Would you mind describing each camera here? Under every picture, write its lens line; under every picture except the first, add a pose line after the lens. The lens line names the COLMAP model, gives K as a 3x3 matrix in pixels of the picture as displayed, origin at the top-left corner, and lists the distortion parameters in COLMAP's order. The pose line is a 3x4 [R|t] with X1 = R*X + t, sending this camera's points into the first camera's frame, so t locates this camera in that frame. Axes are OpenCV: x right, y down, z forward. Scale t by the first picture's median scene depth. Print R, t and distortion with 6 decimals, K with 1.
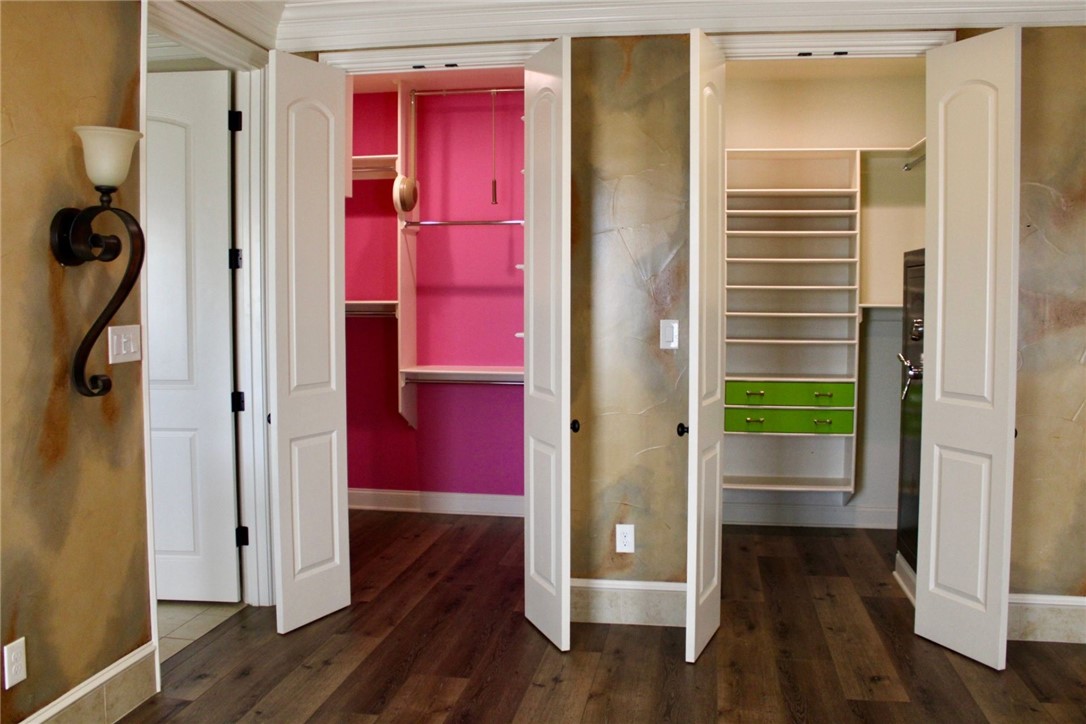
lens RADIAL K [[963.9, 0, 537.0], [0, 963.9, 352.8], [0, 0, 1]] dist [-0.100672, 0.069850]
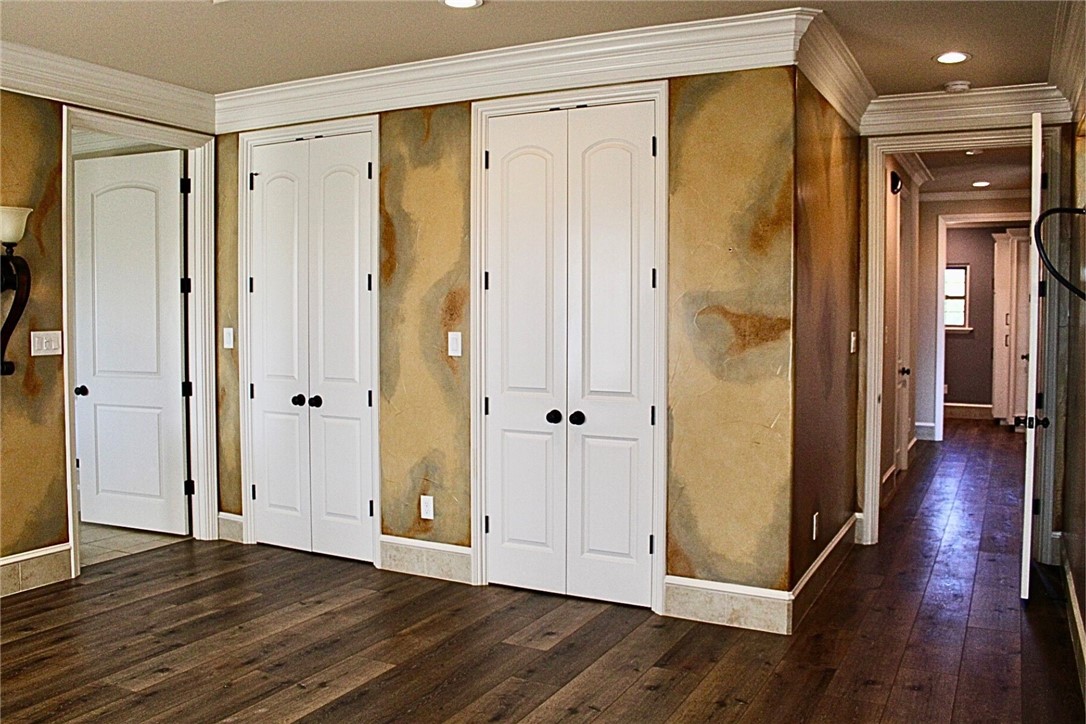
lens RADIAL K [[963.9, 0, 548.3], [0, 963.9, 365.1], [0, 0, 1]] dist [-0.100672, 0.069850]
pose [[0.941198, 0.021062, -0.337200, 0.700651], [-0.024108, 0.999698, -0.004848, 0.011647], [0.336996, 0.012692, 0.941421, -0.131646]]
